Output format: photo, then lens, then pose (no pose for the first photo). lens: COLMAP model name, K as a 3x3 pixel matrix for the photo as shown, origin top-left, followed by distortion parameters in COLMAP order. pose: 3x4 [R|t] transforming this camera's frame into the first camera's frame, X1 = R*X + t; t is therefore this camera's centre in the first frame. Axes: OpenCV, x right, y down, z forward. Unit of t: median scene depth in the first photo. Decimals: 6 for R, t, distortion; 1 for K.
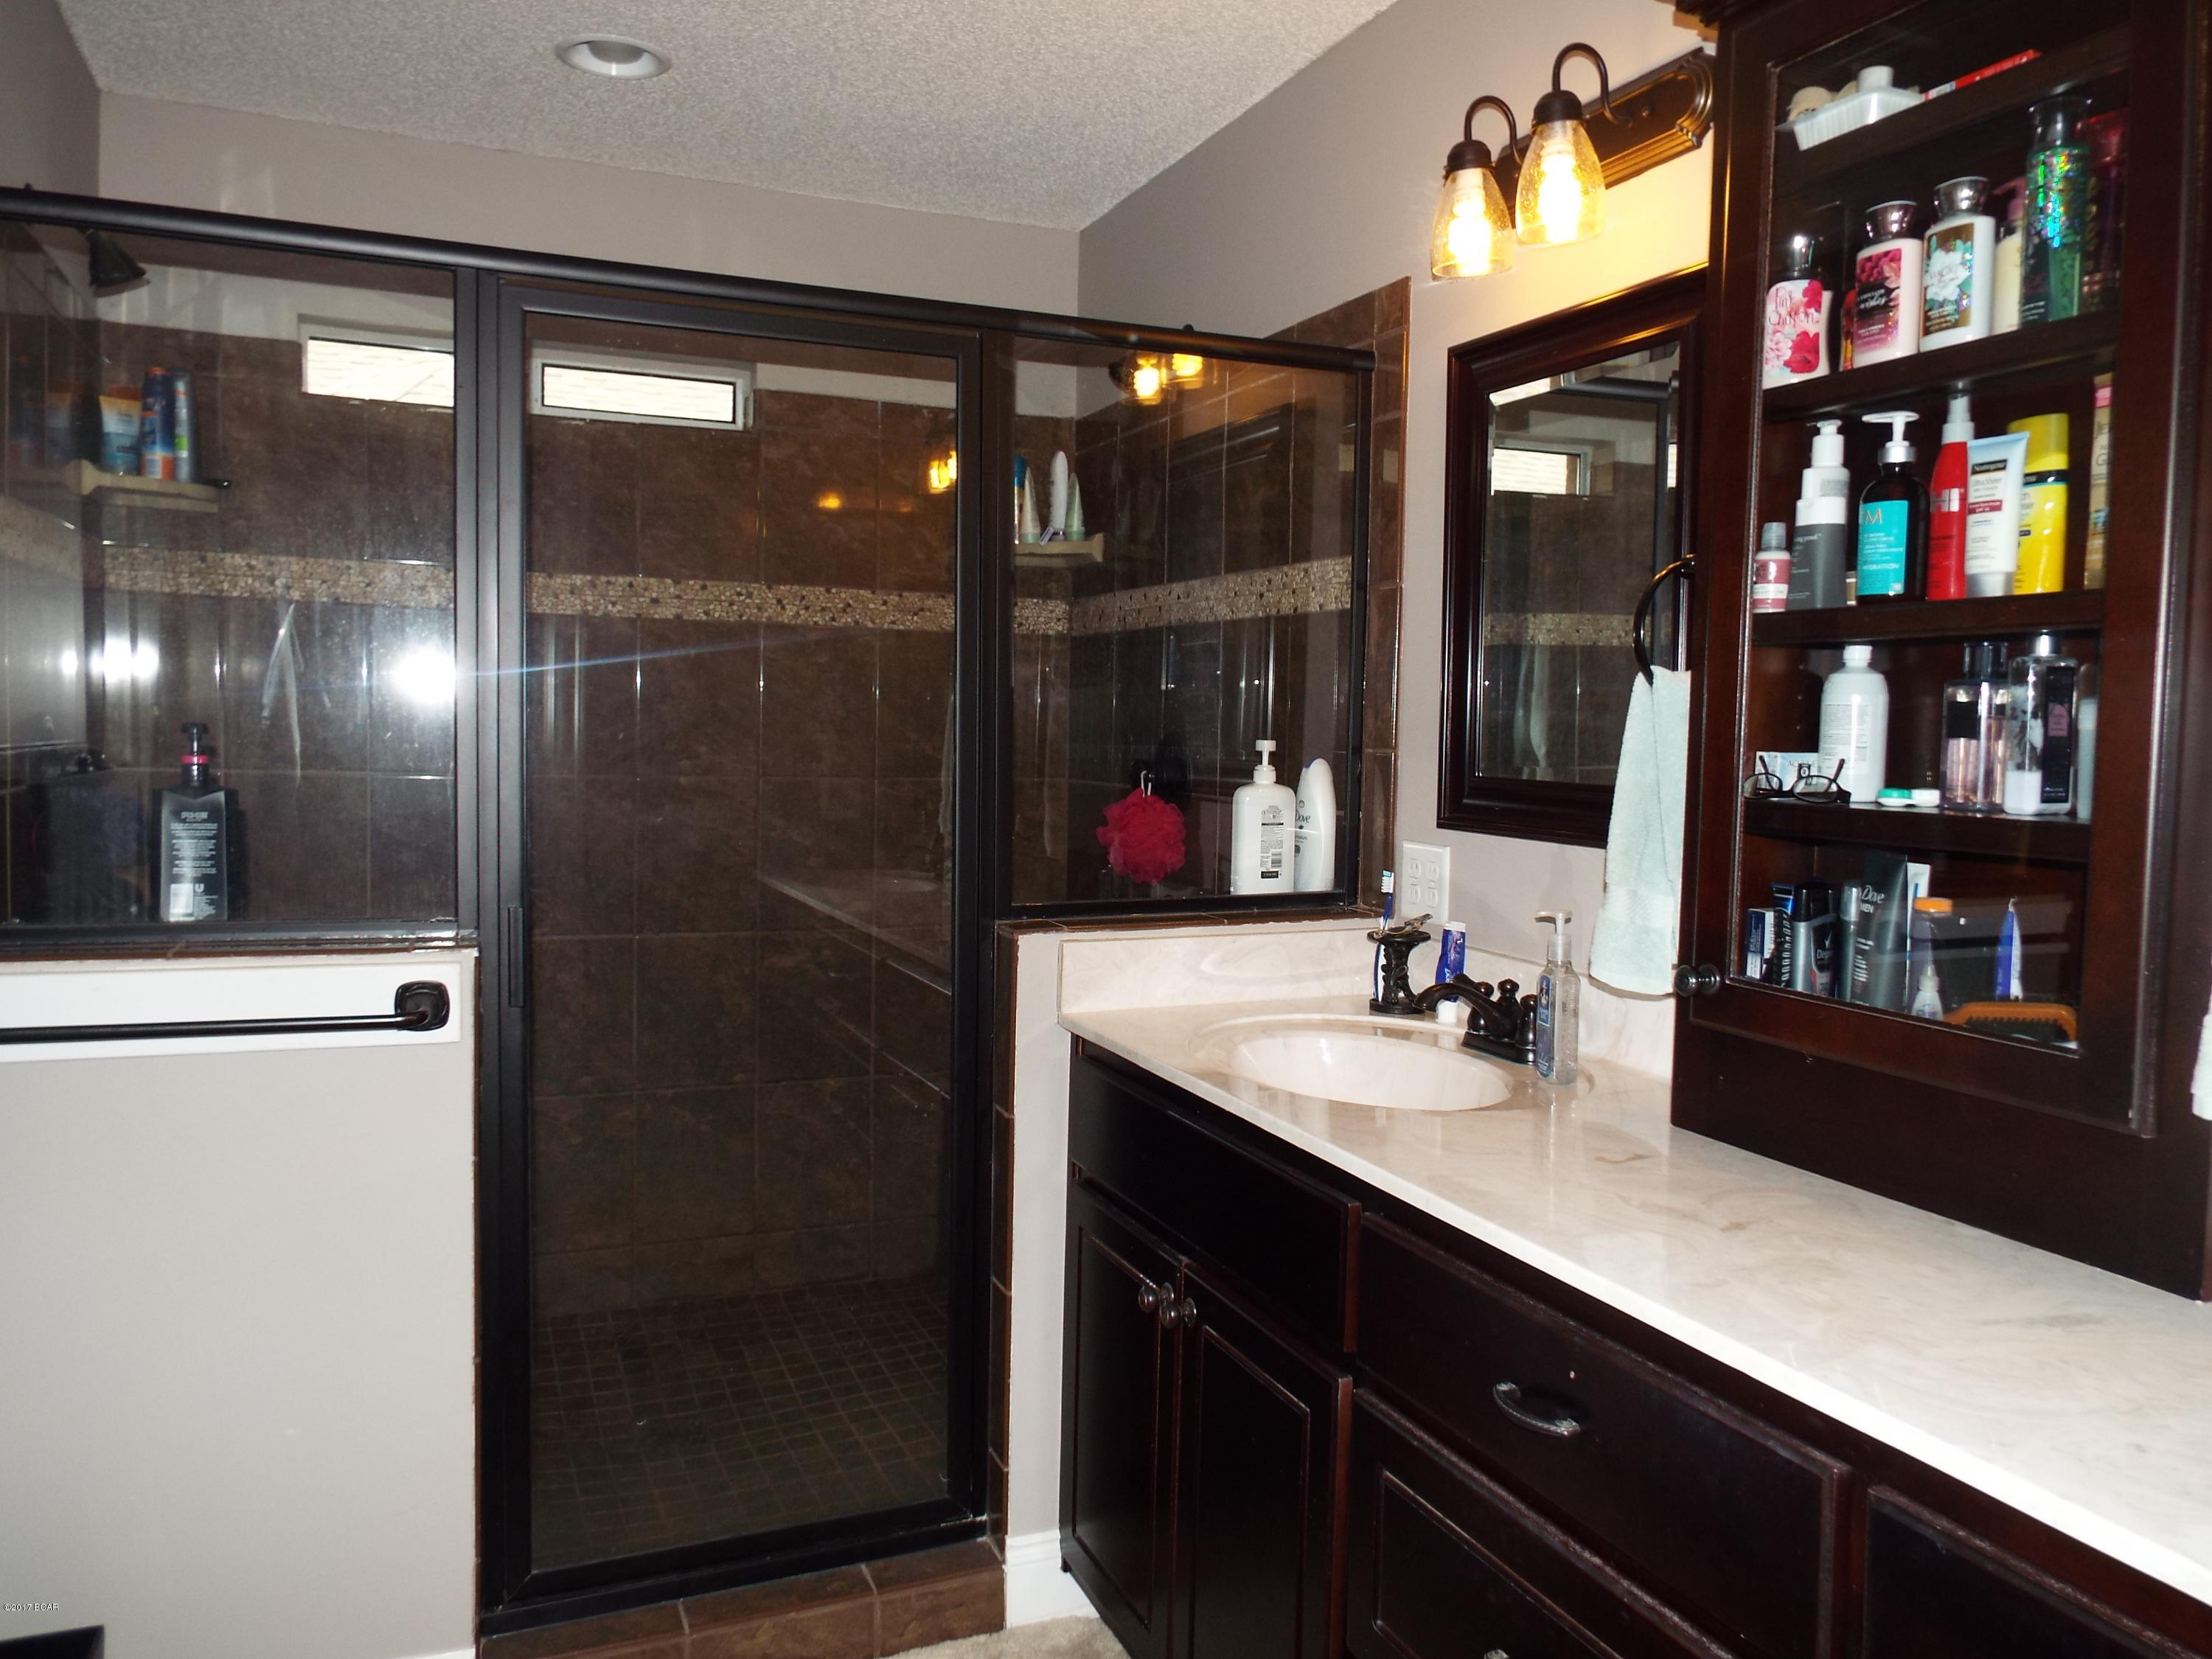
lens RADIAL K [[1601.1, 0, 1106.0], [0, 1601.1, 829.5], [0, 0, 1]] dist [-0.039452, 0.058693]
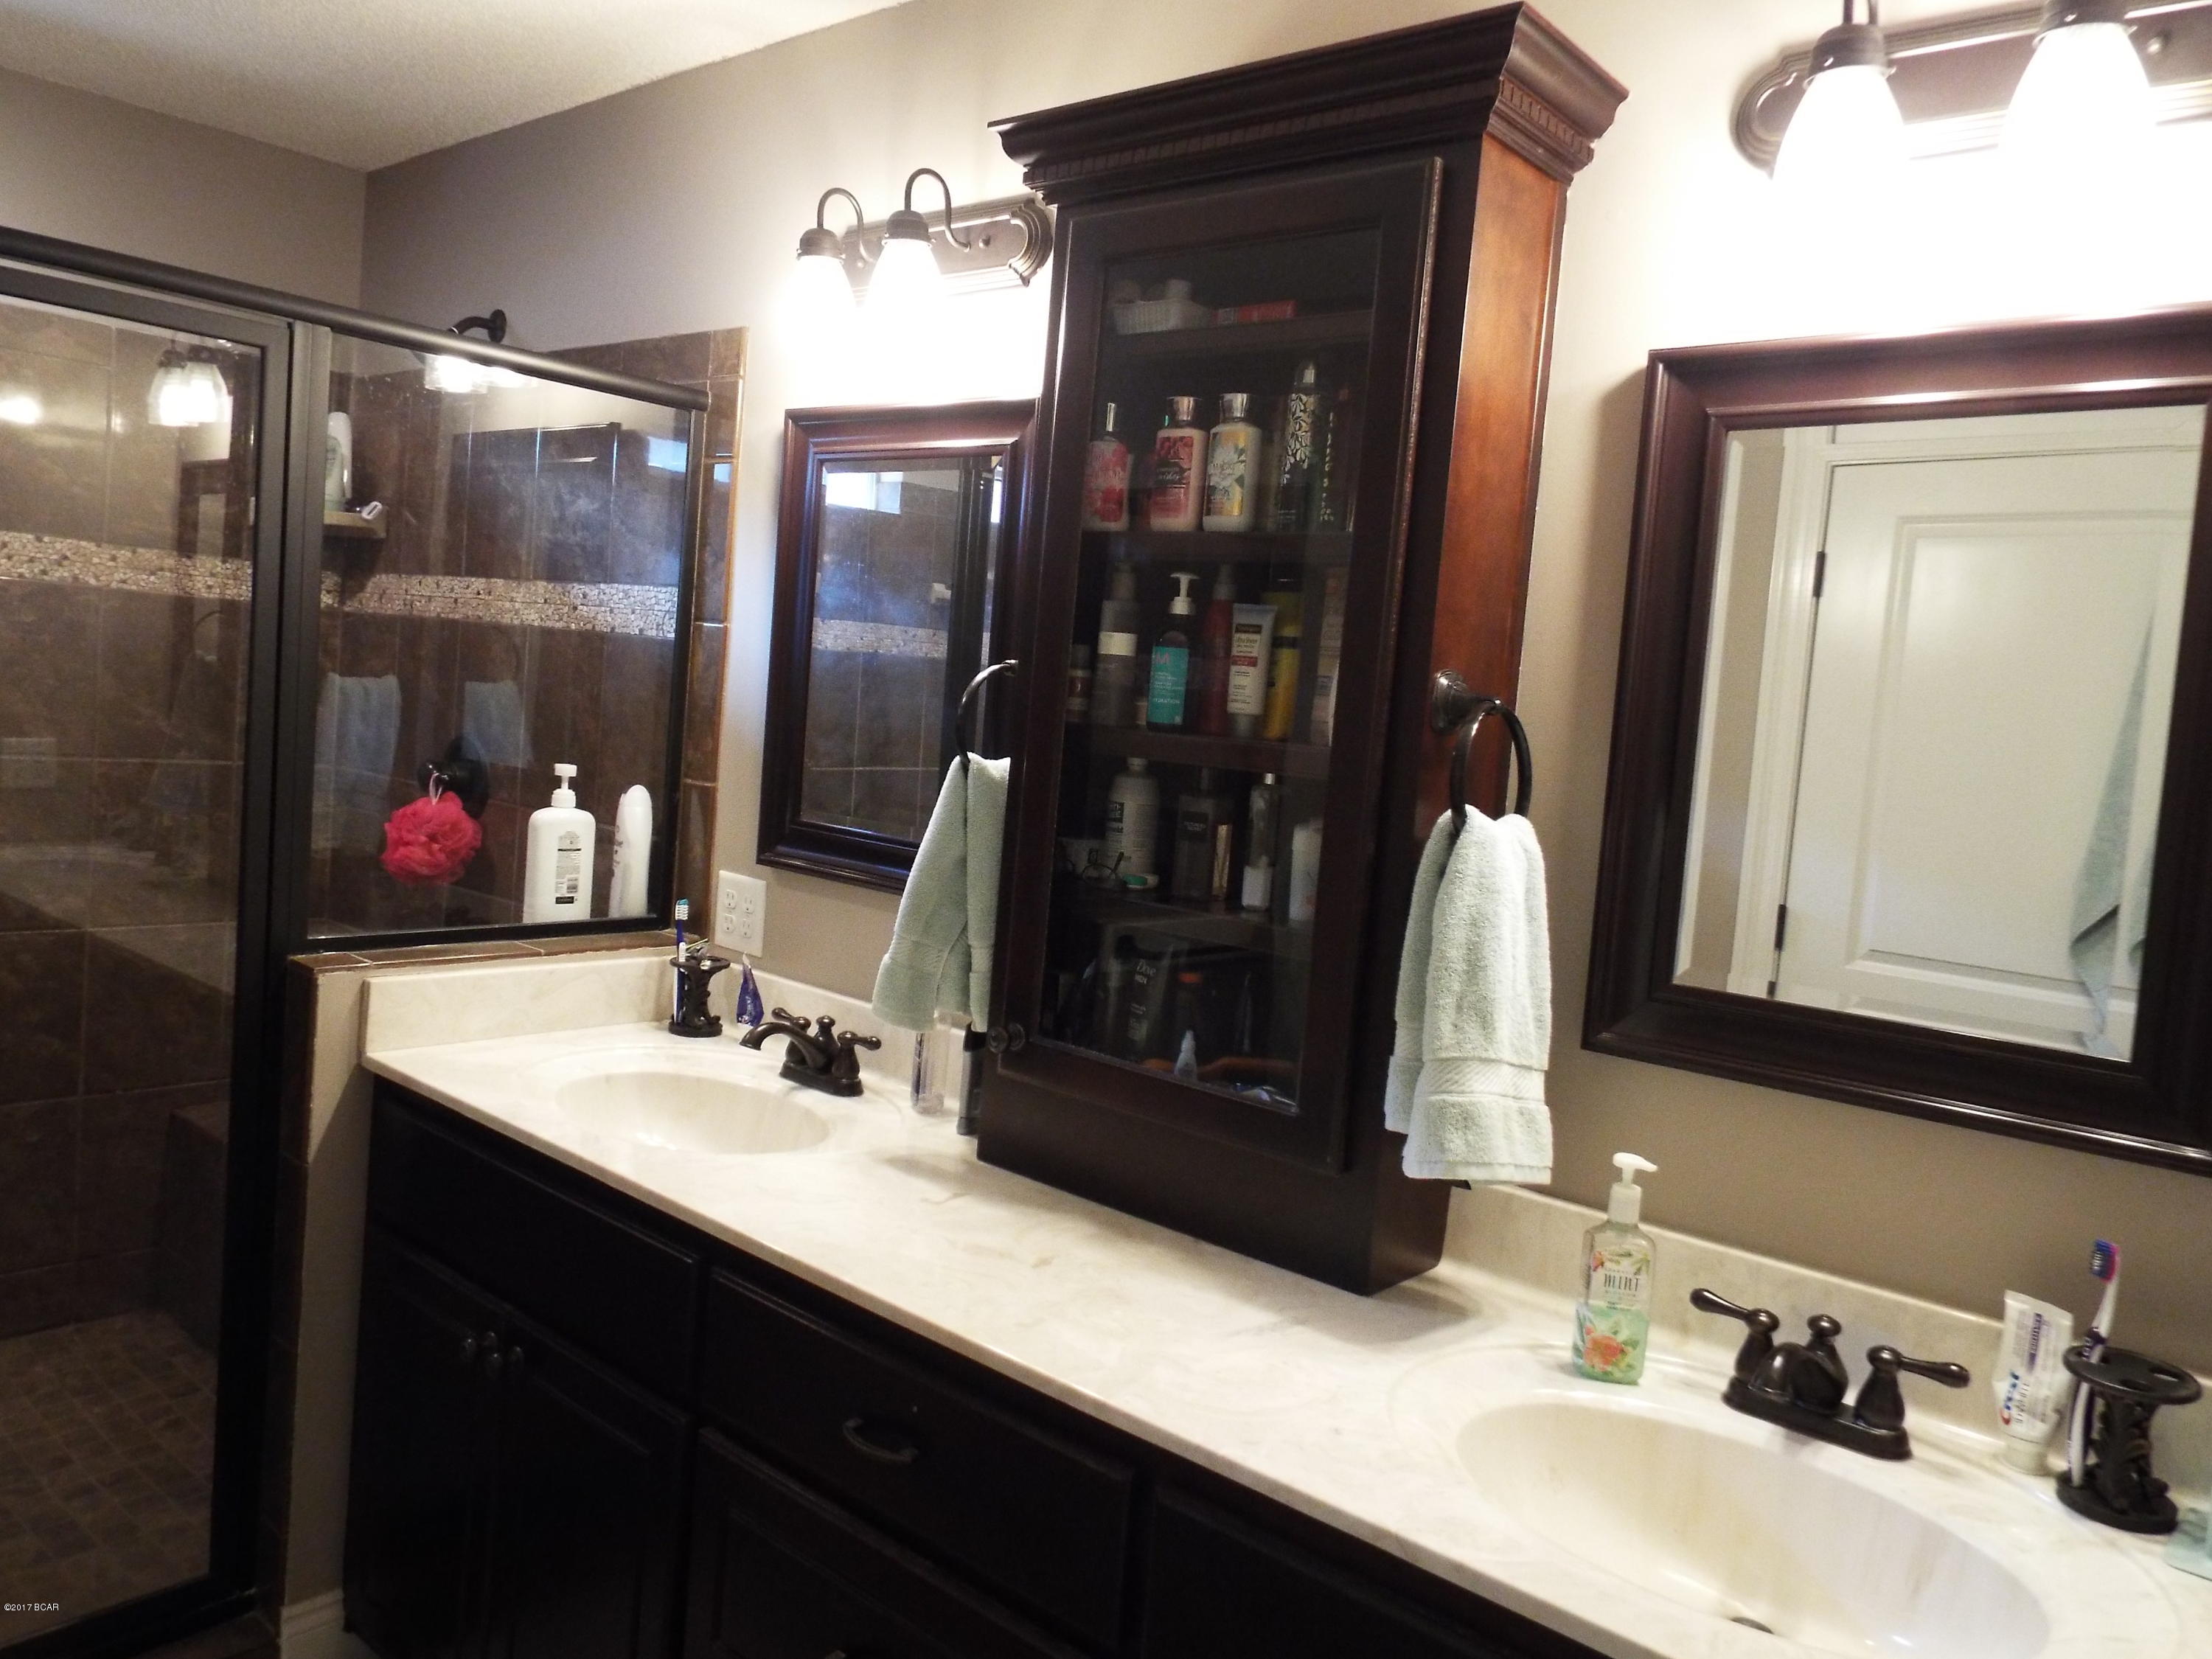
lens RADIAL K [[1601.7, 0, 1083.6], [0, 1601.7, 813.7], [0, 0, 1]] dist [-0.004072, 0.000569]
pose [[0.899216, 0.029664, 0.436499, -0.065892], [-0.040710, 0.999043, 0.015972, -0.064091], [-0.435607, -0.032132, 0.899563, -0.047192]]
